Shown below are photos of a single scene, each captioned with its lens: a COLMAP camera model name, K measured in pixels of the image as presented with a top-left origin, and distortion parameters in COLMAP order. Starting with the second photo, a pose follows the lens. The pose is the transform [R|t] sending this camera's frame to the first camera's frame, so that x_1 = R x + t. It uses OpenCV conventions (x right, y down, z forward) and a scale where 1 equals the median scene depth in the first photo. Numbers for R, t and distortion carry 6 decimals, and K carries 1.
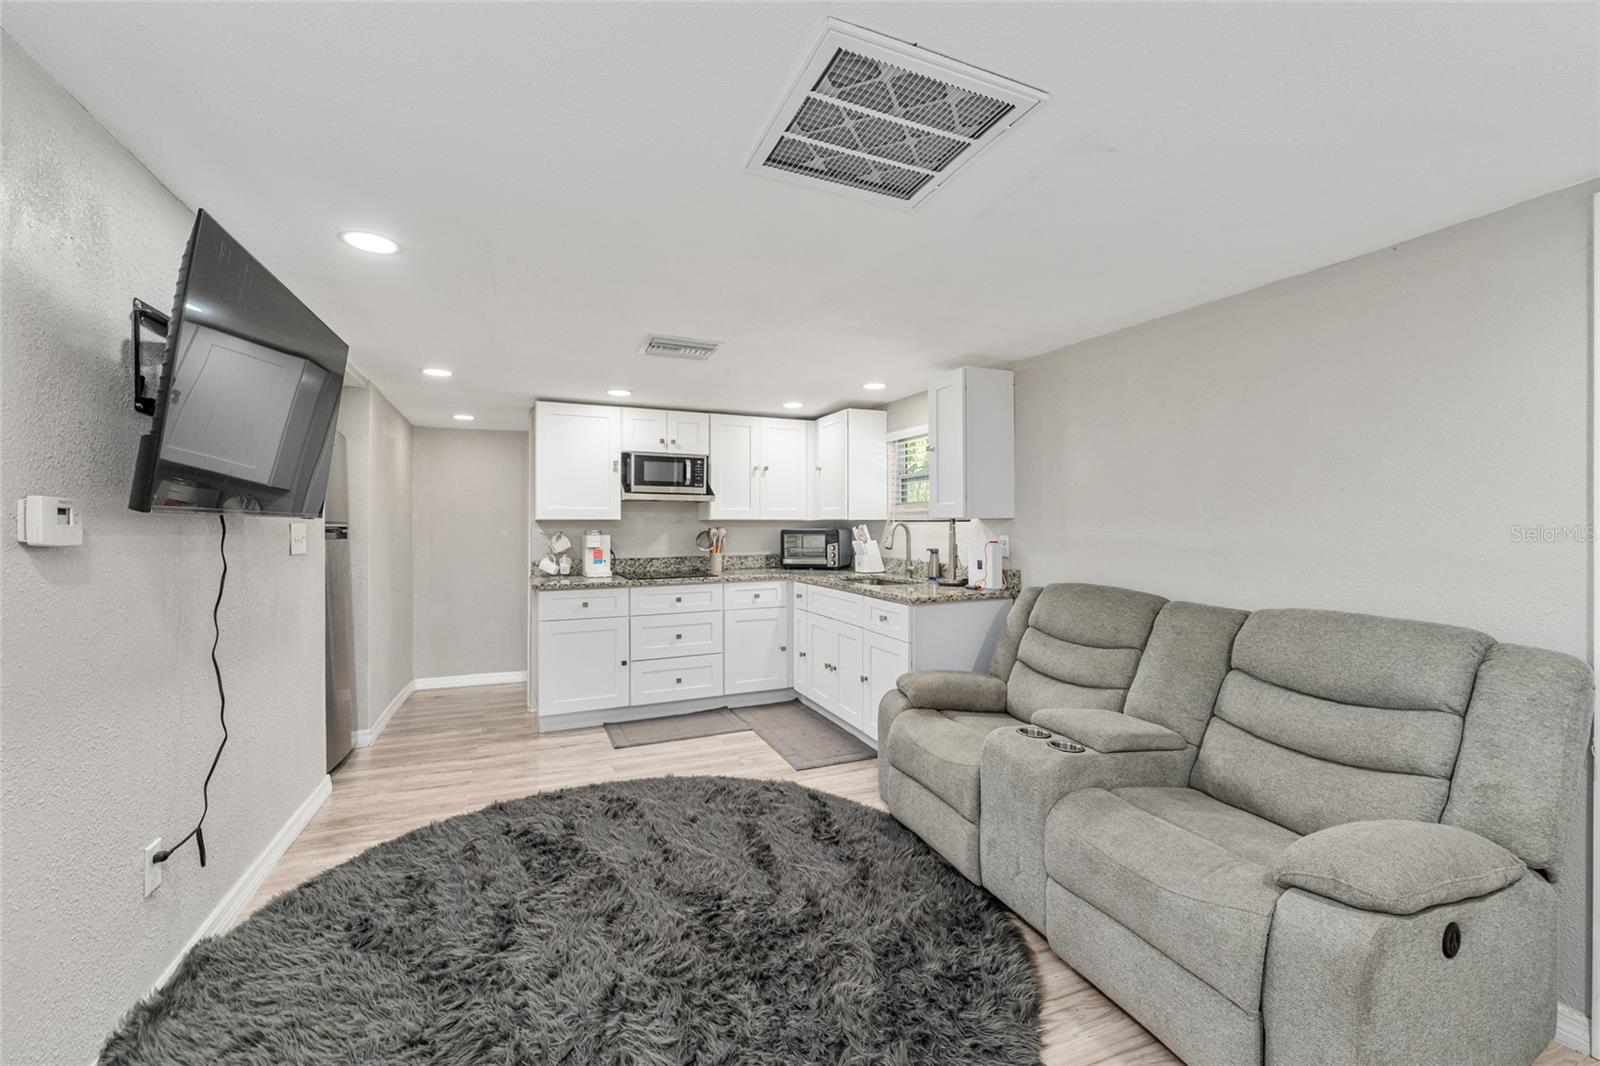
lens RADIAL K [[637.7, 0, 805.3], [0, 637.7, 531.6], [0, 0, 1]] dist [0.000442, 0.000038]
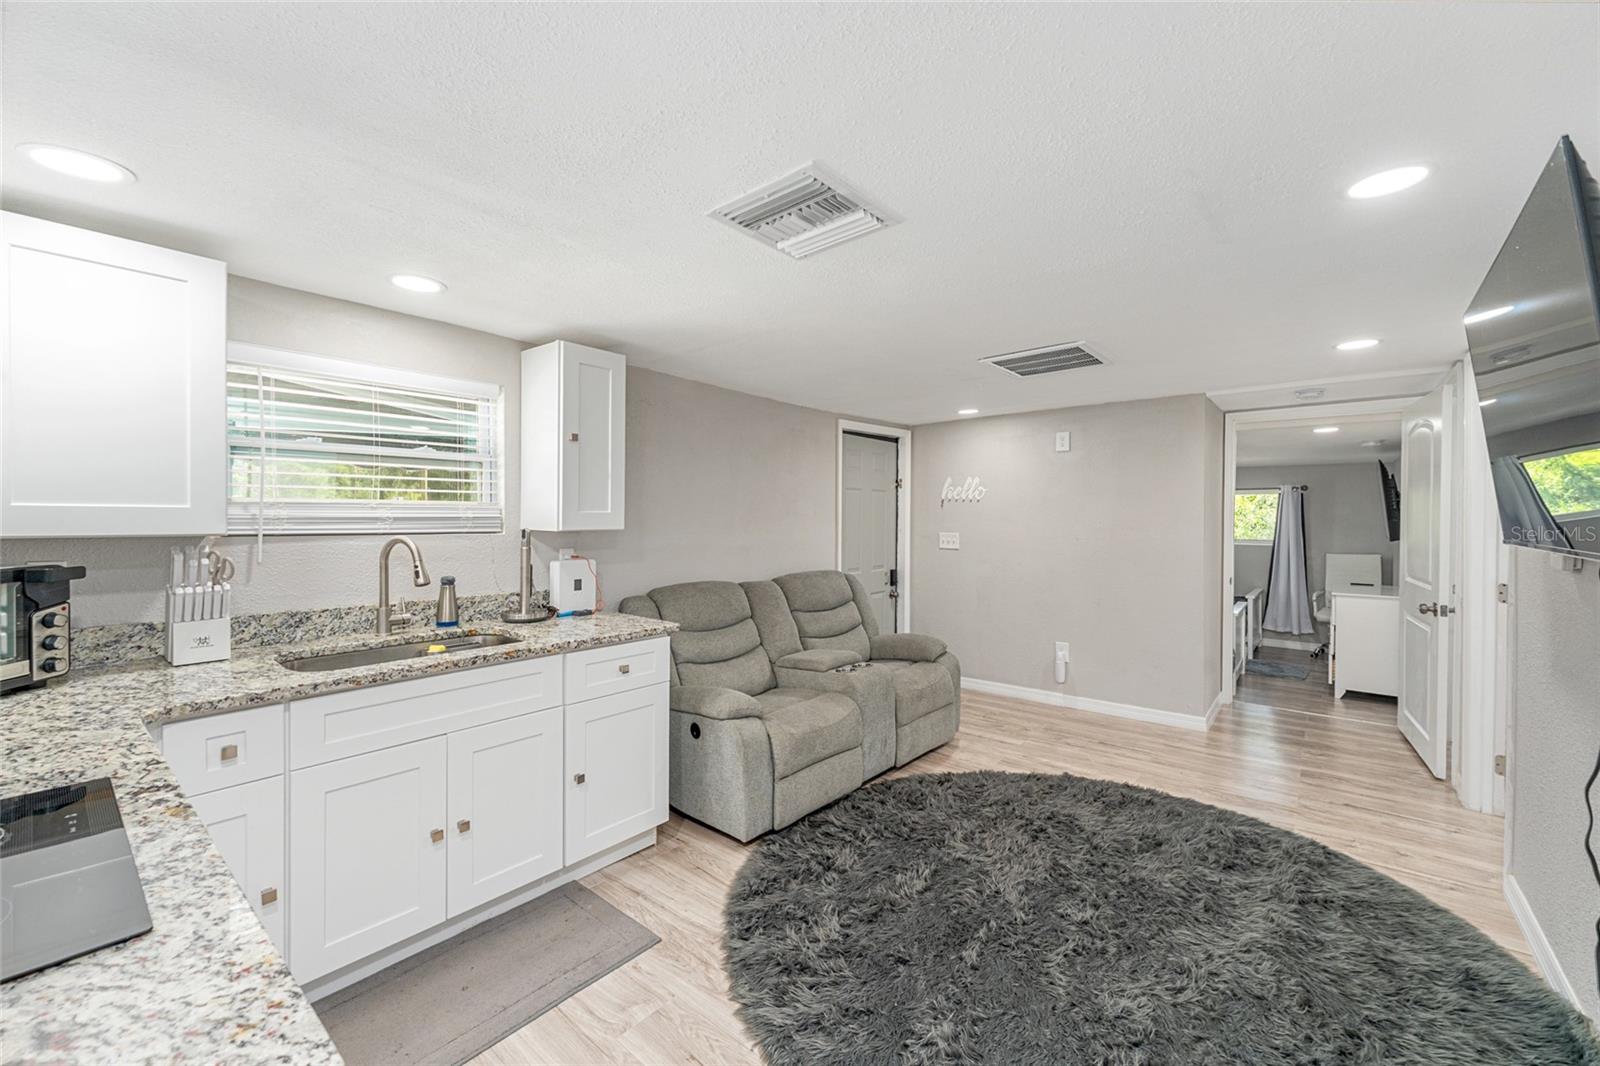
lens RADIAL K [[636.2, 0, 802.2], [0, 636.2, 524.6], [0, 0, 1]] dist [-0.001405, 0.000003]
pose [[-0.445577, -0.014387, 0.895128, -0.465976], [0.005217, 0.999812, 0.018666, -0.031627], [-0.895229, 0.012987, -0.445418, 0.857613]]
